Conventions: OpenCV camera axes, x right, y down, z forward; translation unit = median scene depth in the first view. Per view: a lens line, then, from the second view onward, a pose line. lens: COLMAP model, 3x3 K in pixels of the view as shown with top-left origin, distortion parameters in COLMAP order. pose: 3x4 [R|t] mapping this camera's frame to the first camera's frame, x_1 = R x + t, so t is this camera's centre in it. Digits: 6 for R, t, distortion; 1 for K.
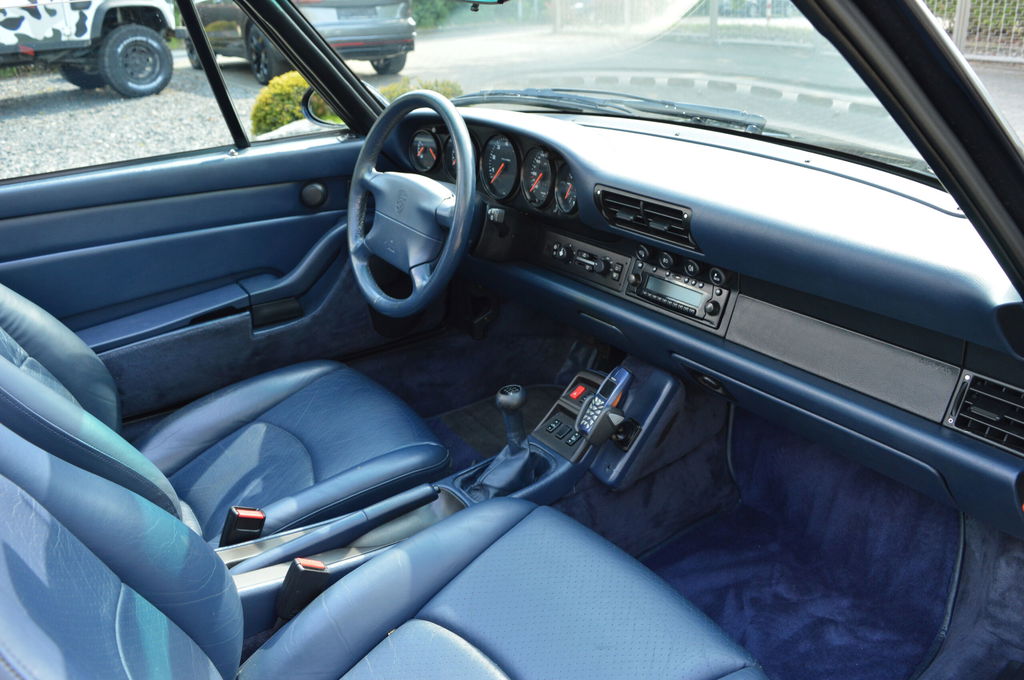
lens RADIAL K [[819.6, 0, 506.5], [0, 819.6, 336.1], [0, 0, 1]] dist [-0.079539, 0.012759]
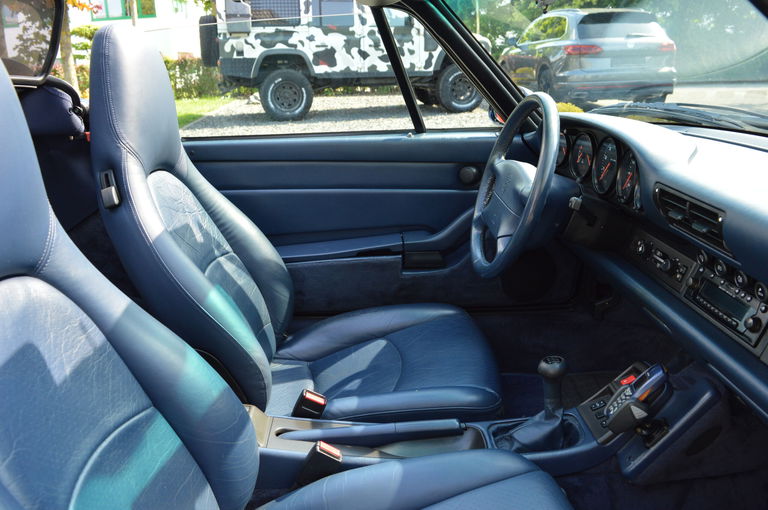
lens RADIAL K [[614.7, 0, 384.5], [0, 614.7, 252.6], [0, 0, 1]] dist [-0.079539, 0.012759]
pose [[0.838547, 0.170791, -0.517367, 0.207740], [-0.212718, 0.976859, -0.022297, -0.008255], [0.501586, 0.128751, 0.855473, 0.166226]]
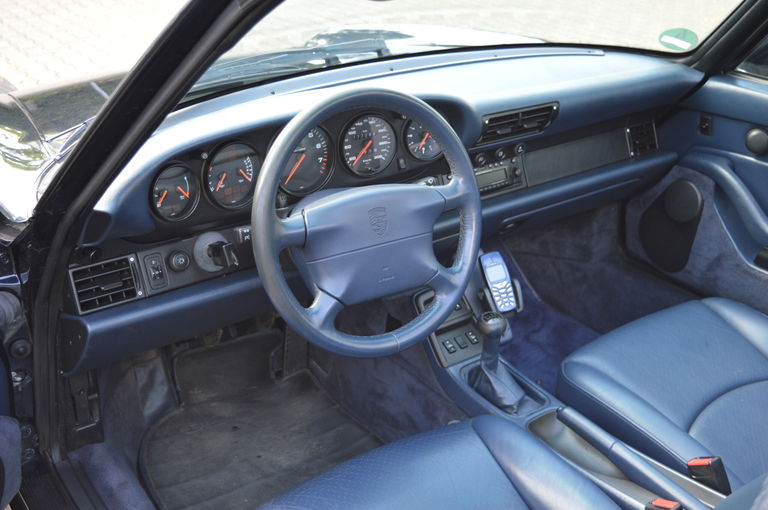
lens RADIAL K [[877.1, 0, 384.4], [0, 877.1, 254.4], [0, 0, 1]] dist [-0.082767, 0.000000]
pose [[-0.029066, -0.407126, 0.912909, -1.002289], [0.372589, 0.843064, 0.387841, -0.502423], [-0.927541, 0.351413, 0.127186, 0.934895]]
